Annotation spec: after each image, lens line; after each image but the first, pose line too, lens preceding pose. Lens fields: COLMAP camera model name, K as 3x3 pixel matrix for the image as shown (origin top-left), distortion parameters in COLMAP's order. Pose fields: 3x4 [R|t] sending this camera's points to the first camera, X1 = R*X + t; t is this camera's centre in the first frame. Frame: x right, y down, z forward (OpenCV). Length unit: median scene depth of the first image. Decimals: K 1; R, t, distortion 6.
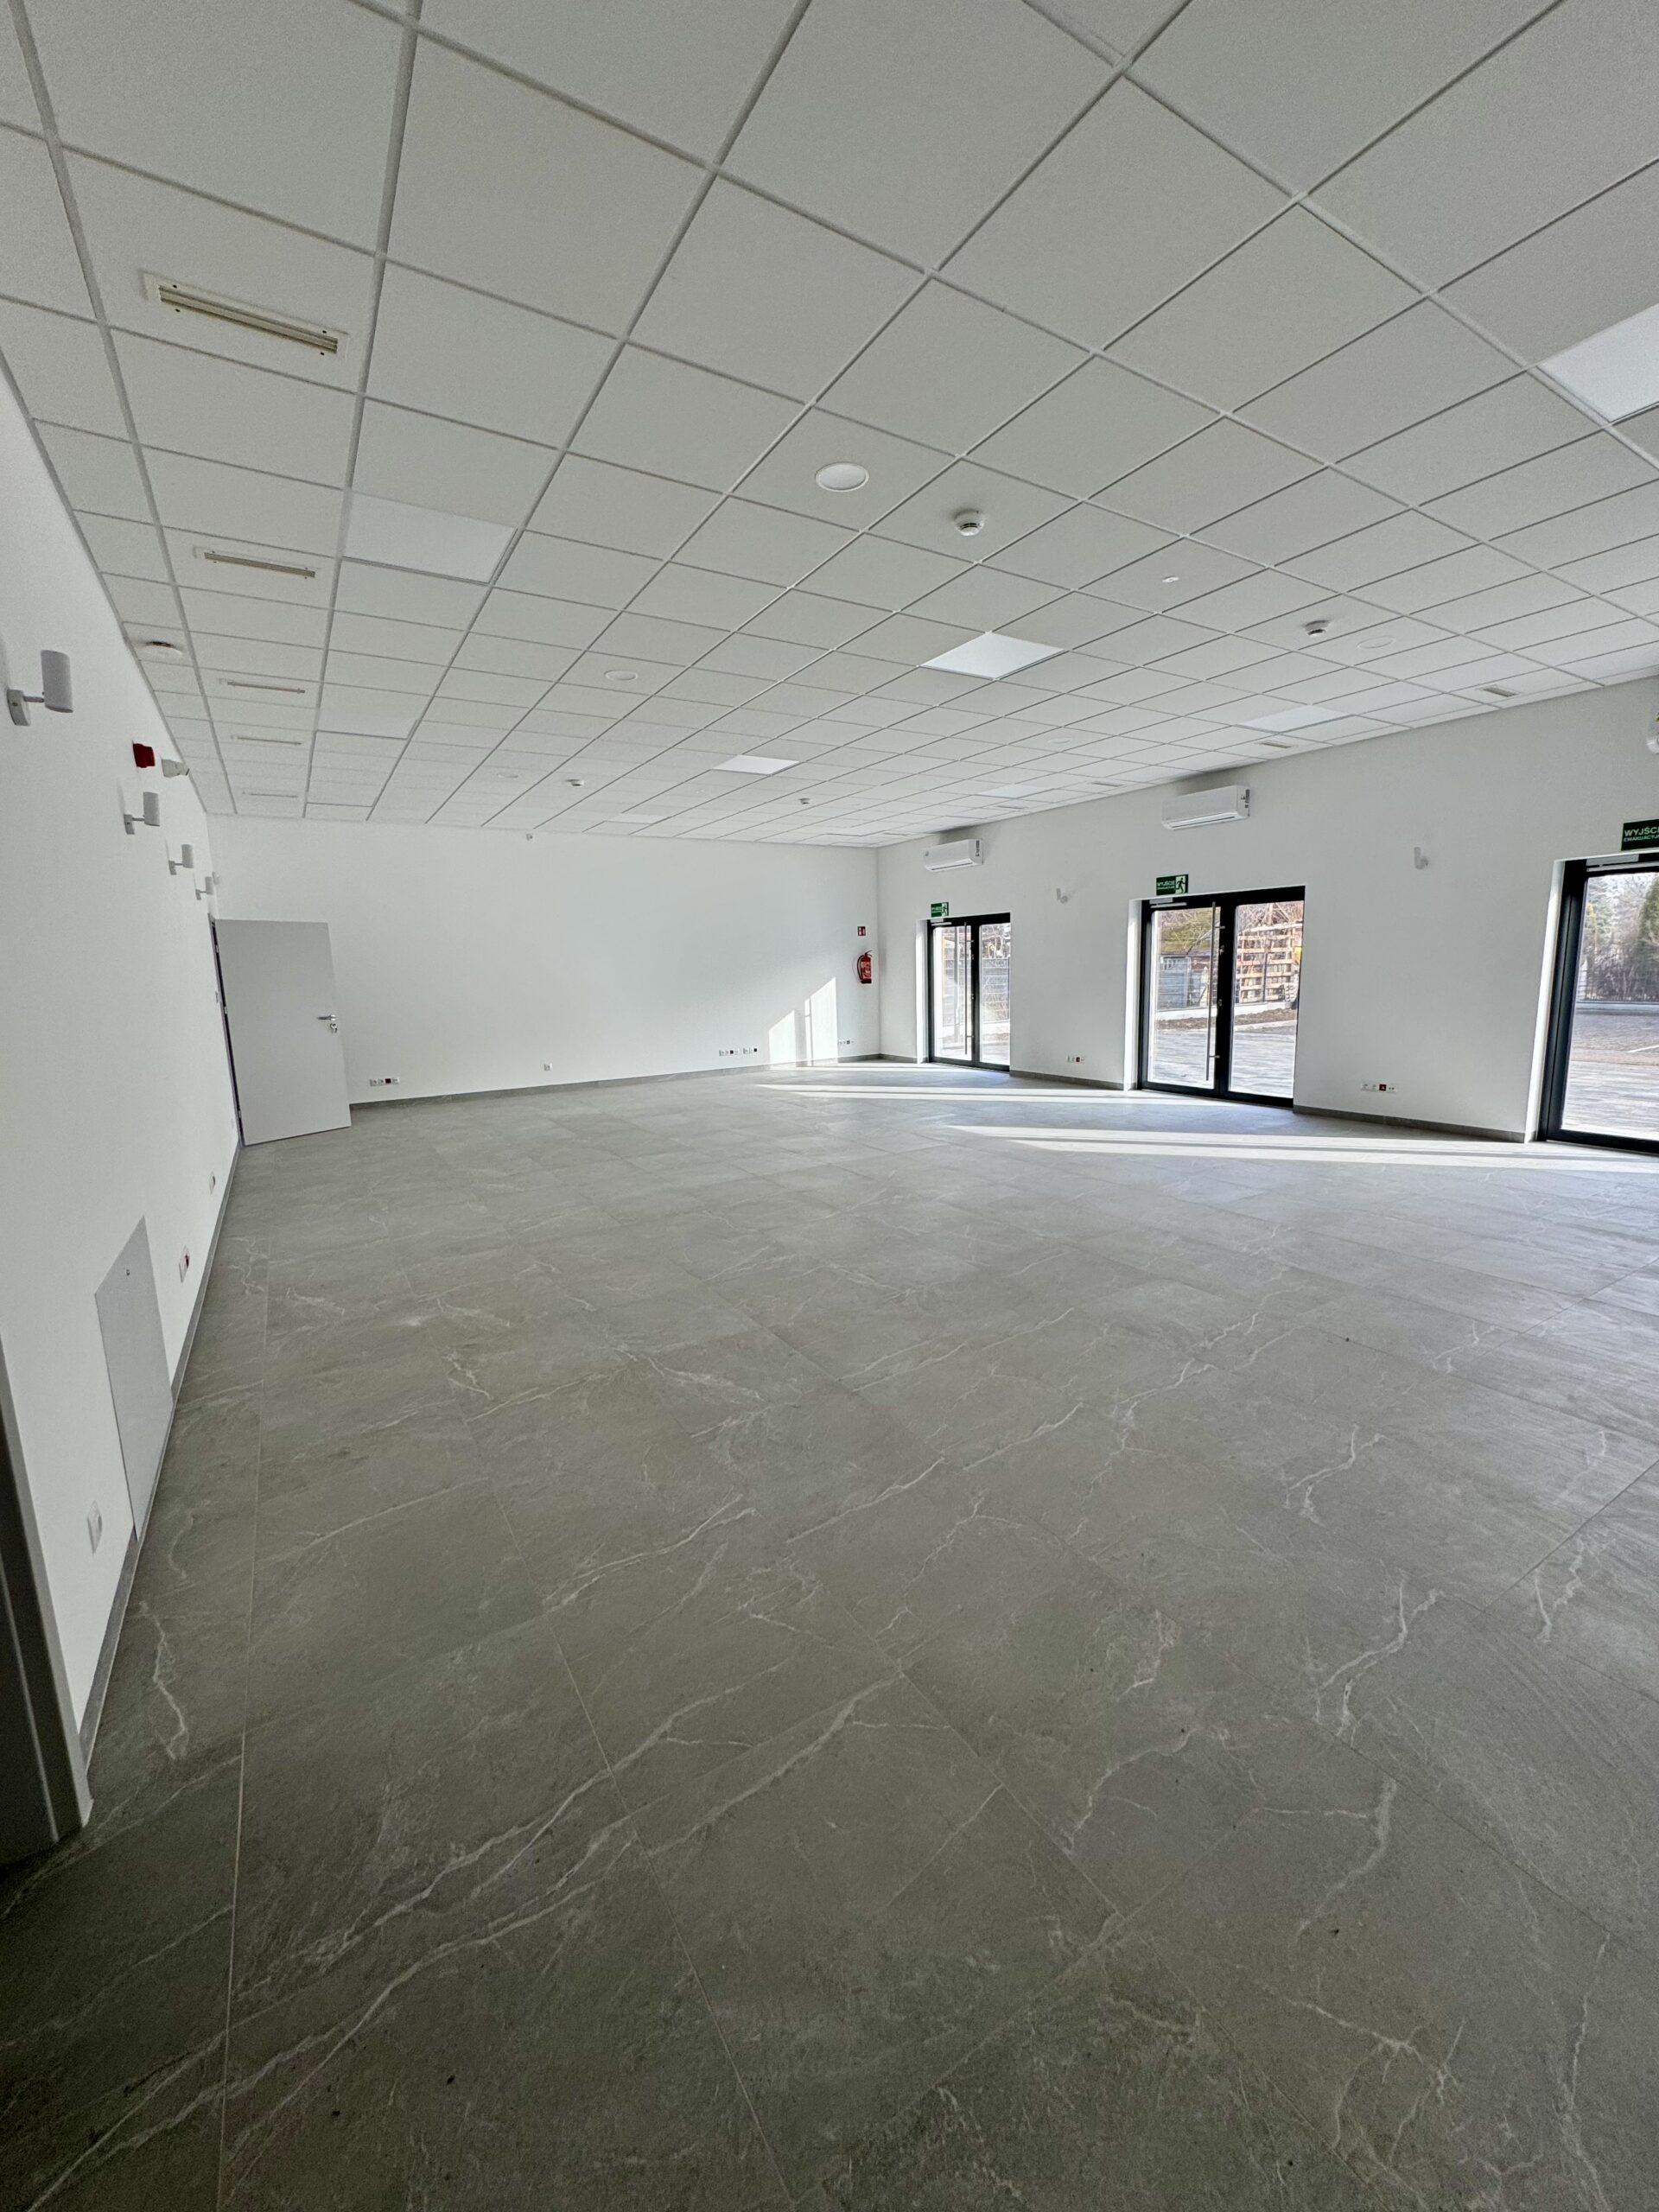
lens RADIAL K [[884.3, 0, 831.9], [0, 884.3, 1106.5], [0, 0, 1]] dist [0.003354, 0.000150]
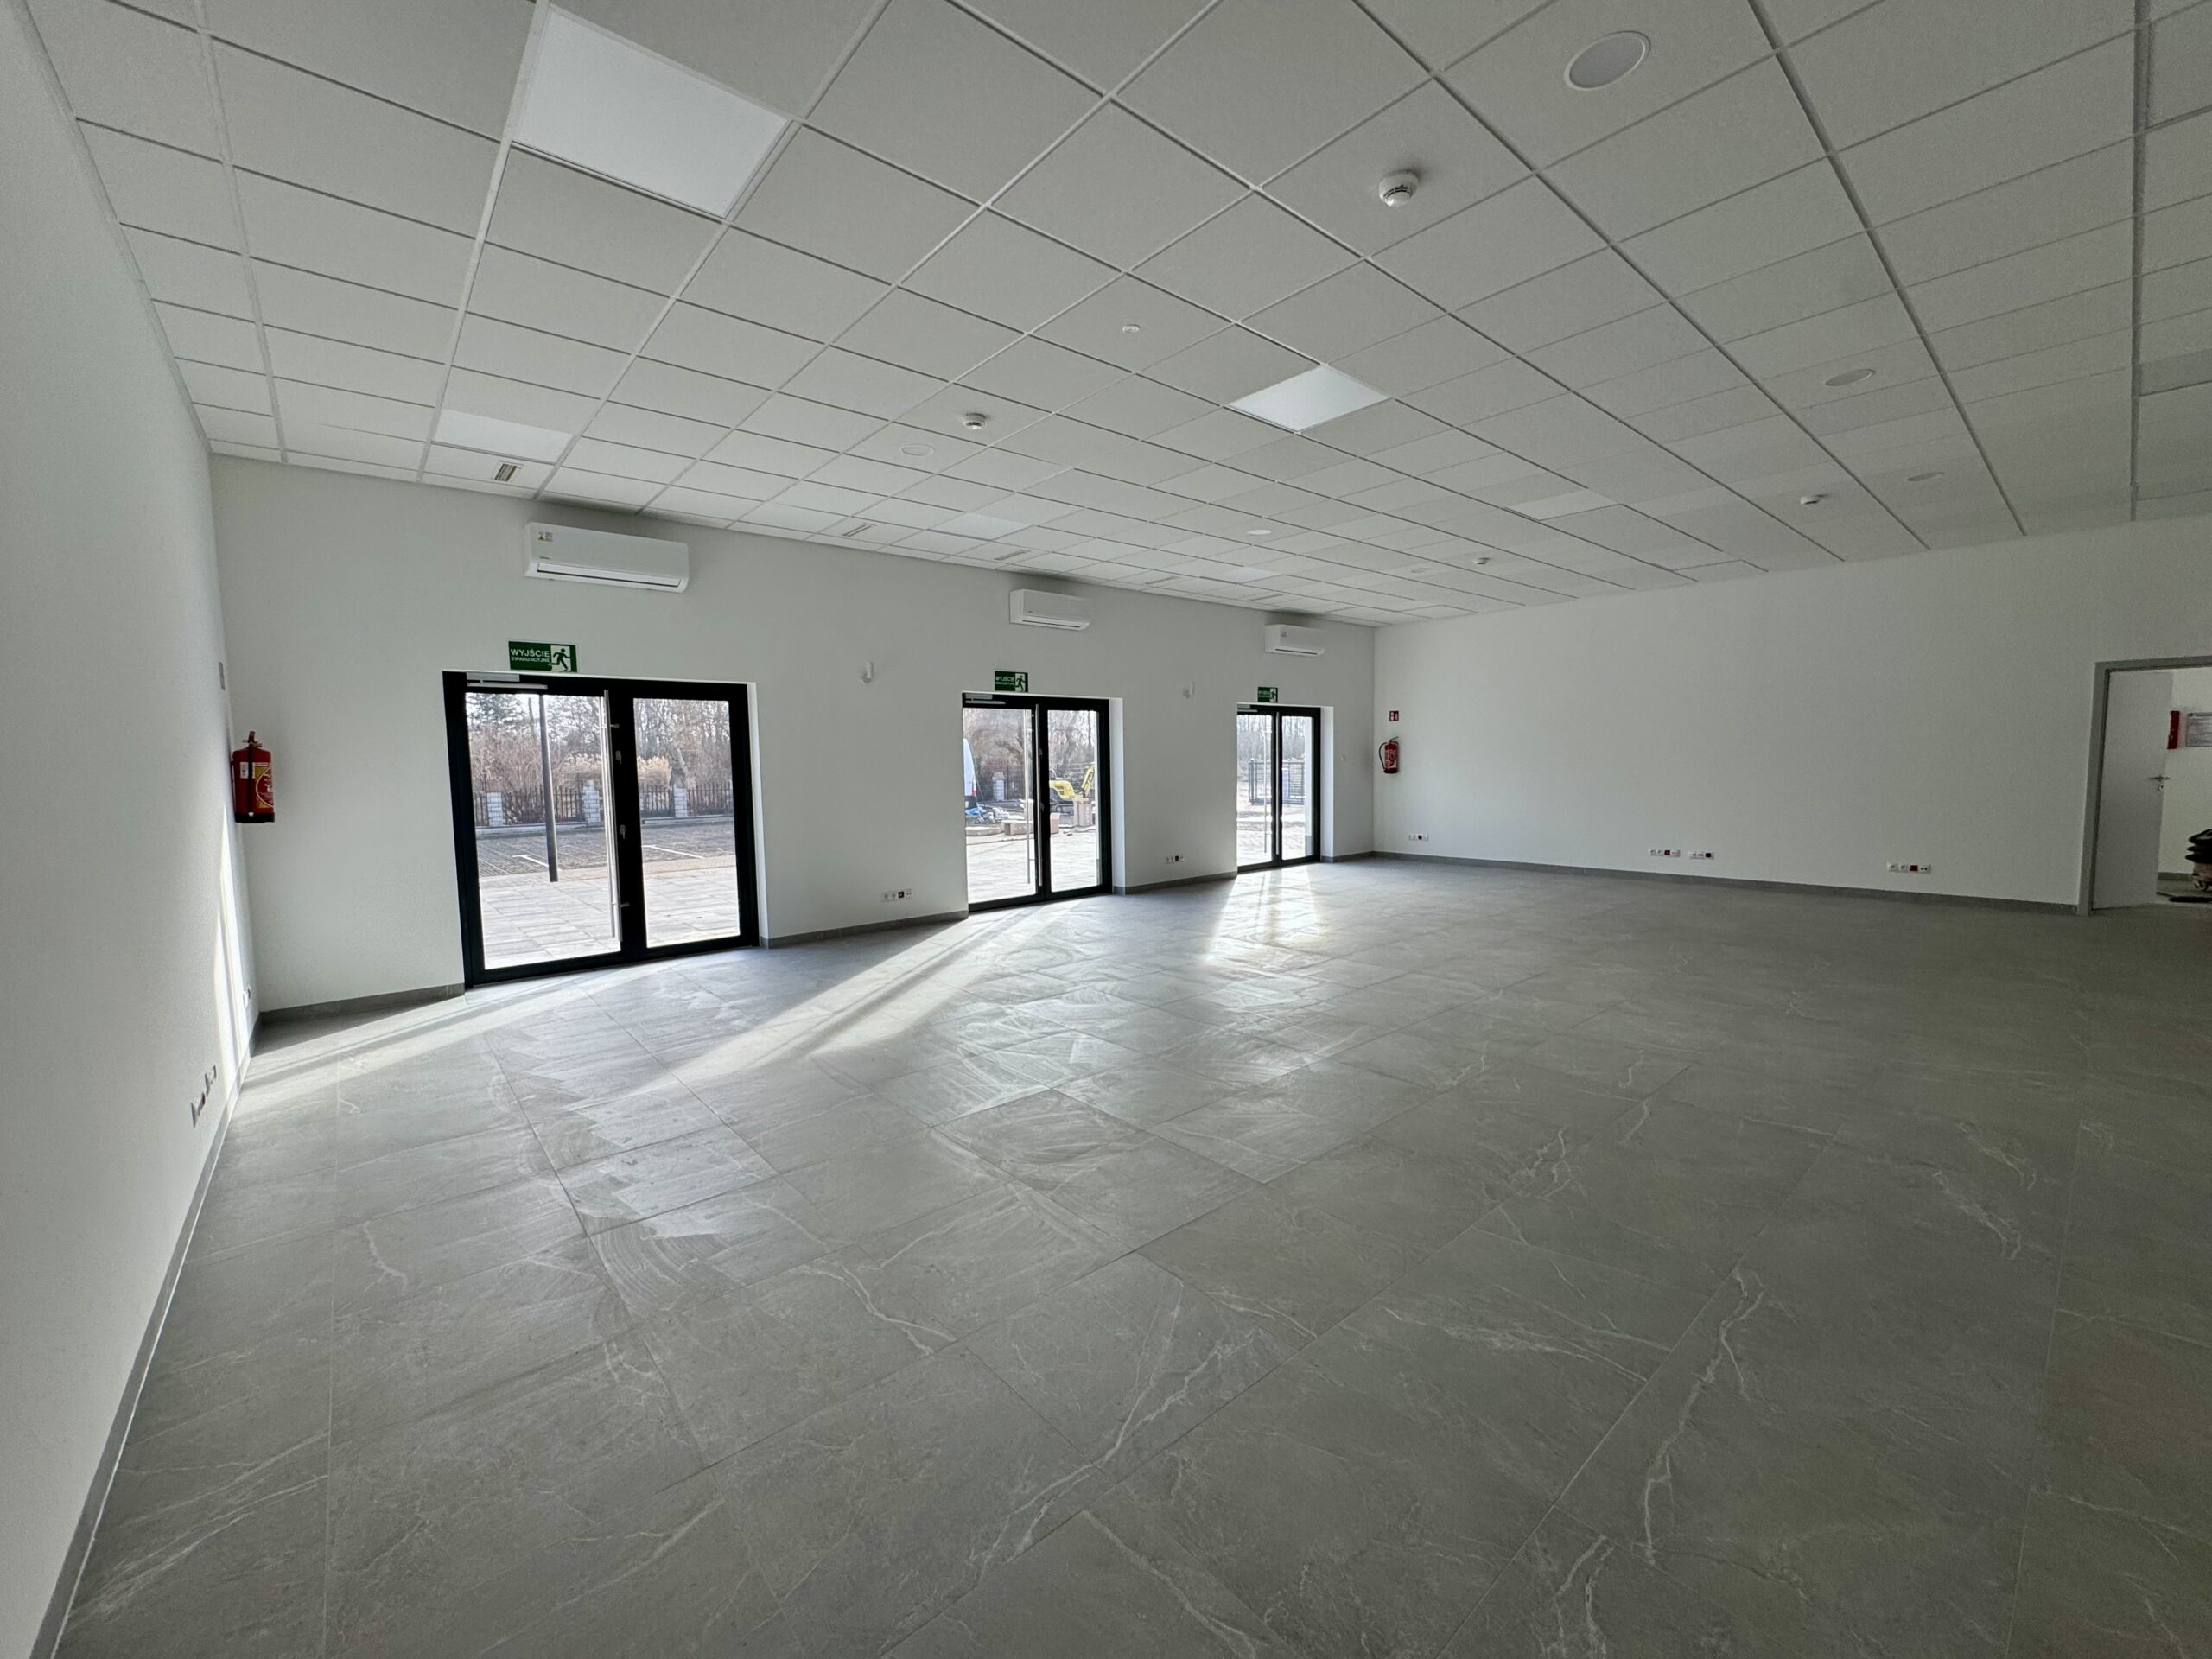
lens RADIAL K [[884.3, 0, 1119.5], [0, 884.3, 832.9], [0, 0, 1]] dist [0.003354, 0.000150]
pose [[-0.163533, -0.064321, 0.984439, -0.406618], [0.168565, 0.981376, 0.092122, -0.120071], [-0.972030, 0.181007, -0.149645, 0.784718]]
